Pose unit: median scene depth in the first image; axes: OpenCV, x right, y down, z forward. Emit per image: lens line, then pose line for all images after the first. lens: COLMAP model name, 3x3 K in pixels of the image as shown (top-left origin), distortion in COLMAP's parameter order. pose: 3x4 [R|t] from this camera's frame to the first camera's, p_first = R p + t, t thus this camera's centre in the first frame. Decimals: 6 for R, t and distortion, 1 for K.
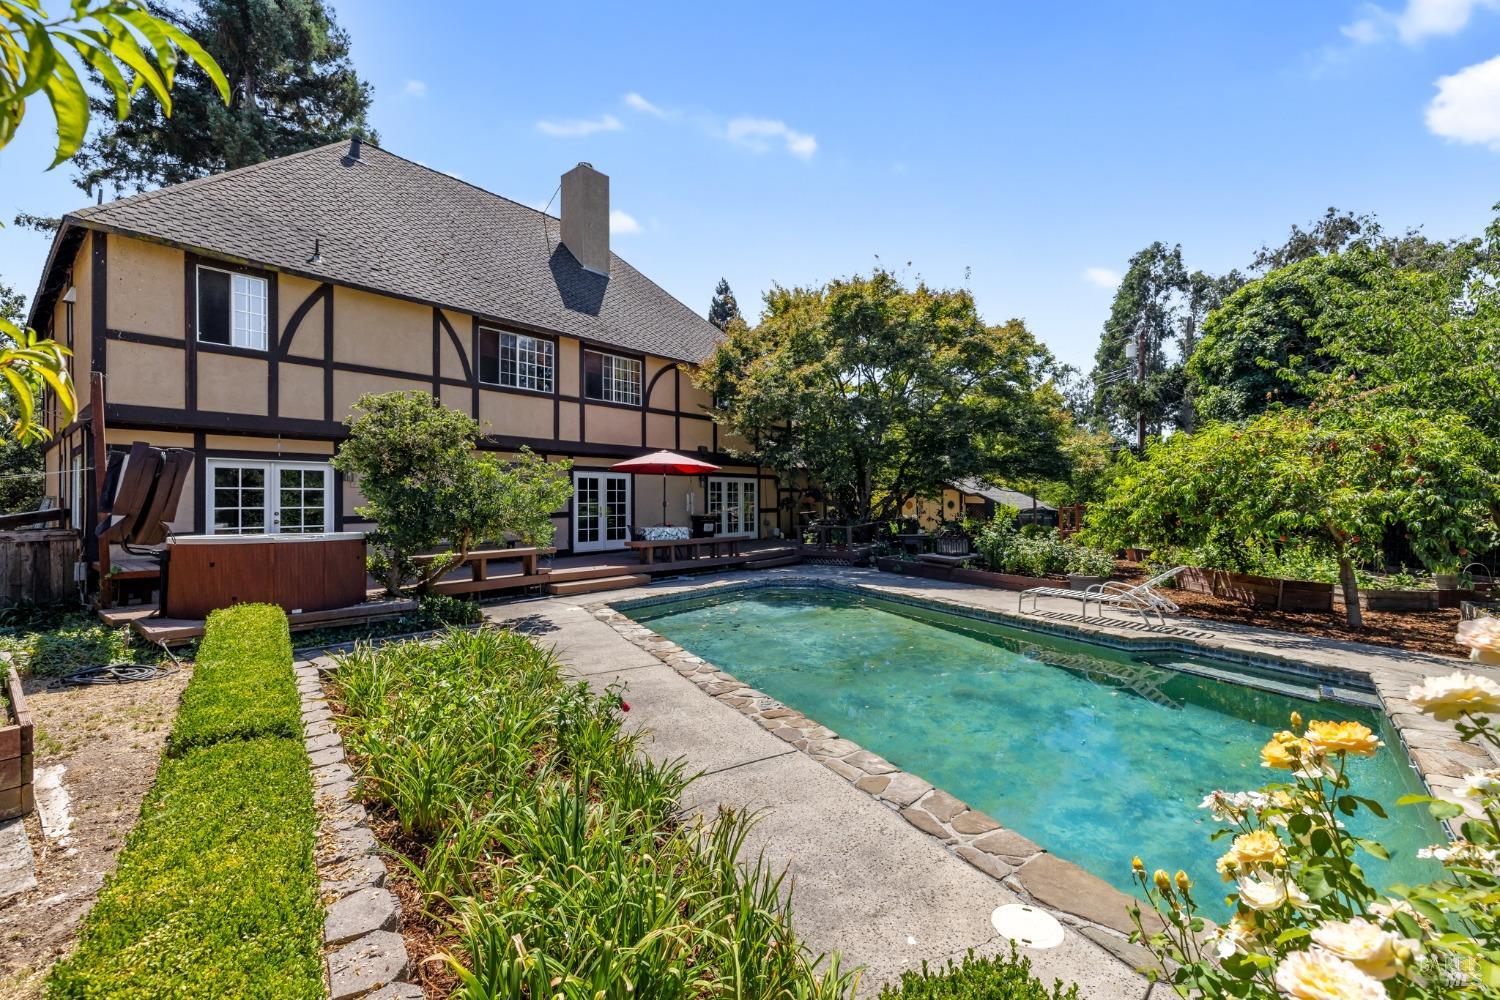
lens RADIAL K [[631.5, 0, 762.5], [0, 631.5, 499.2], [0, 0, 1]] dist [-0.002309, 0.000099]
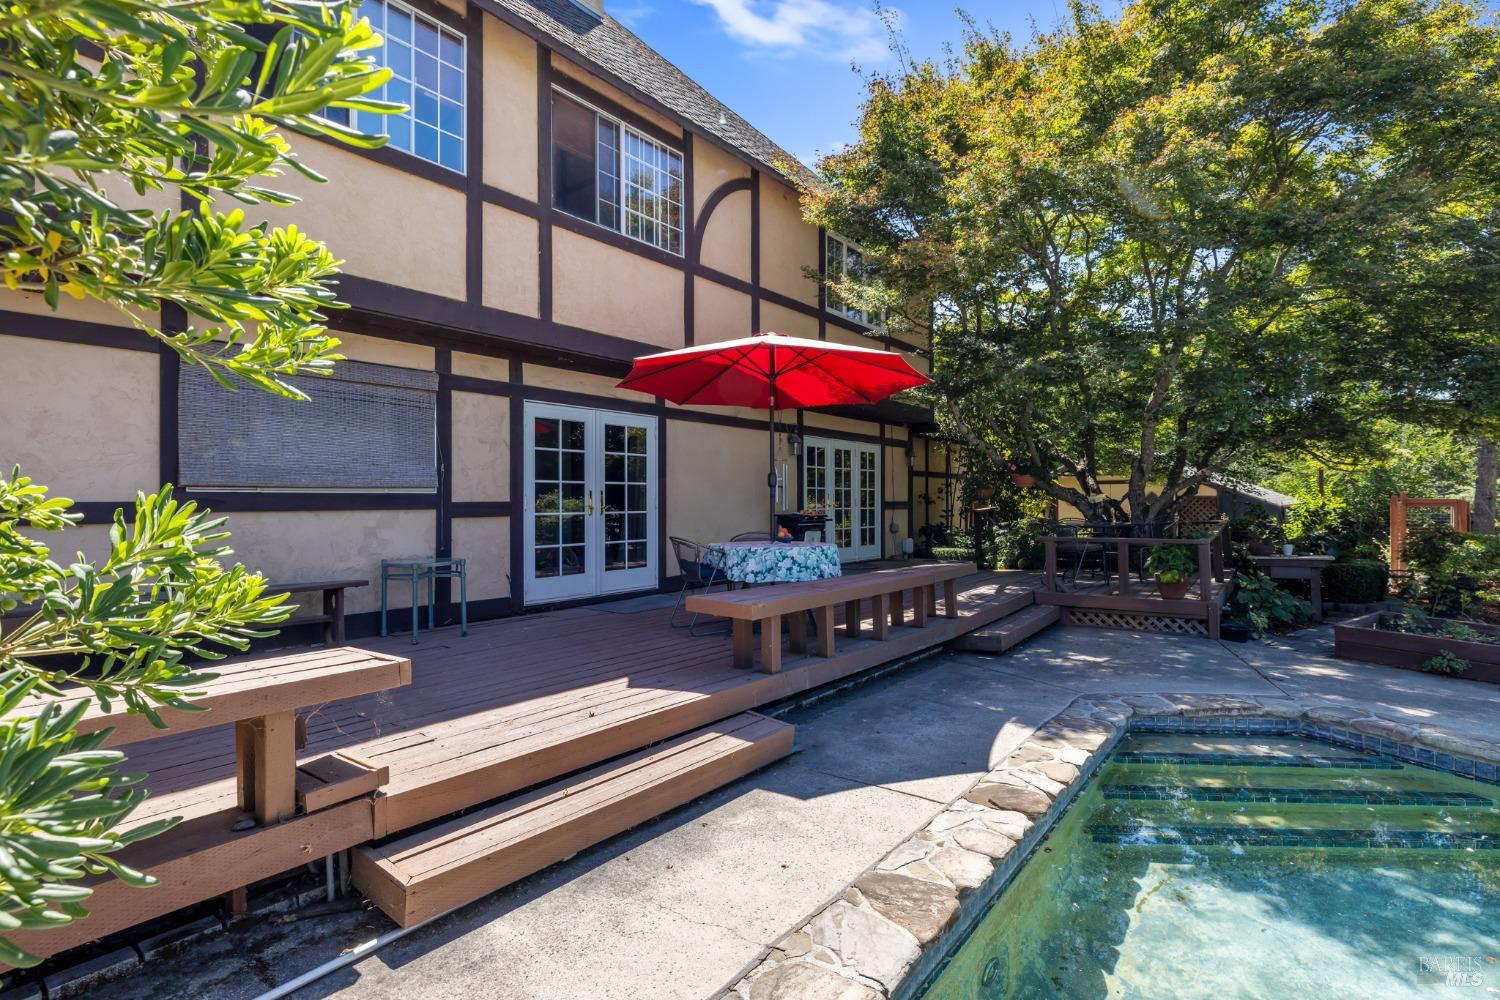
lens RADIAL K [[693.7, 0, 750.0], [0, 693.7, 500.0], [0, 0, 1]] dist [0.000152, 0.000005]
pose [[0.999995, -0.000477, -0.003152, -0.157854], [0.000469, 0.999996, -0.002636, 0.020139], [0.003153, 0.002634, 0.999992, 0.572859]]
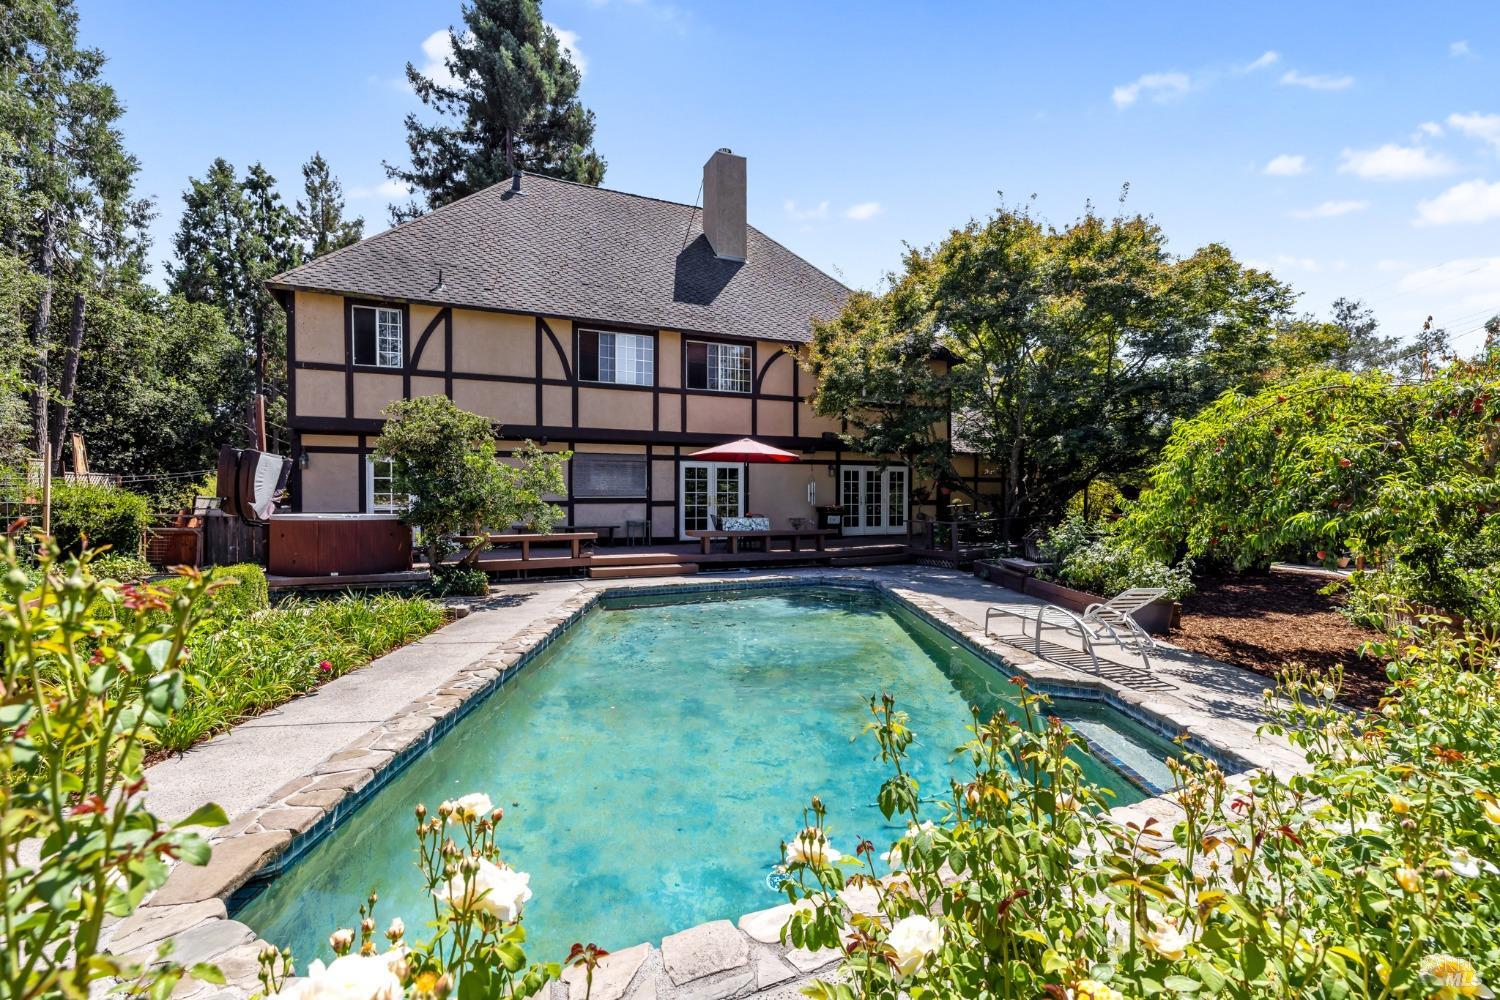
lens RADIAL K [[677.8, 0, 750.6], [0, 677.8, 508.9], [0, 0, 1]] dist [0.000600, 0.000046]
pose [[0.896729, 0.020969, -0.442083, 0.295740], [-0.007993, 0.999481, 0.031194, -0.002037], [0.442508, -0.024440, 0.896431, 0.063666]]
